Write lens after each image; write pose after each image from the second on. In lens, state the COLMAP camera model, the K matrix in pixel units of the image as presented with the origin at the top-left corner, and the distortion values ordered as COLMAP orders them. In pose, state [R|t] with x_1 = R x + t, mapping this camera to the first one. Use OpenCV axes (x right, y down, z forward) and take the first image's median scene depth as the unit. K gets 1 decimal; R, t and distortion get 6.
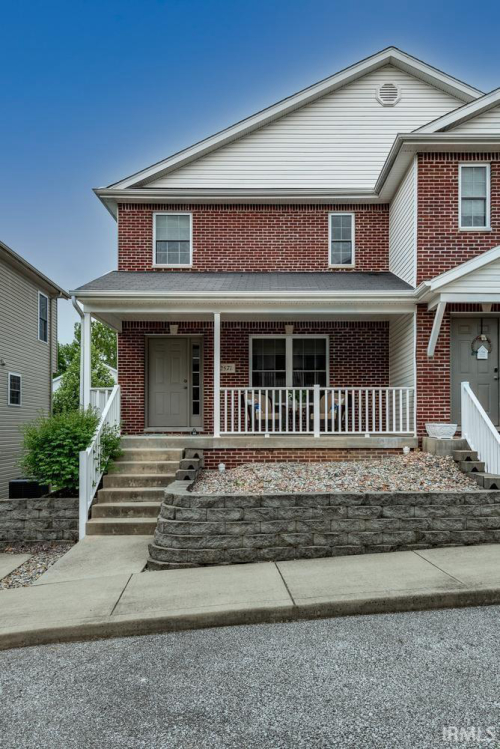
lens RADIAL K [[566.6, 0, 259.6], [0, 566.6, 407.8], [0, 0, 1]] dist [0.023762, -0.010983]
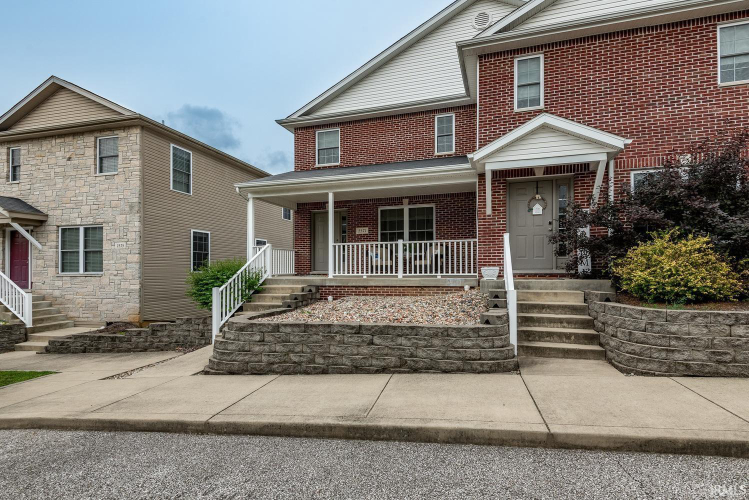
lens RADIAL K [[340.0, 0, 379.2], [0, 340.0, 264.8], [0, 0, 1]] dist [0.008251, -0.003355]
pose [[0.955454, -0.010094, -0.294968, 0.298031], [0.015722, 0.999737, 0.016714, 0.005699], [0.294721, -0.020606, 0.955361, 0.203517]]
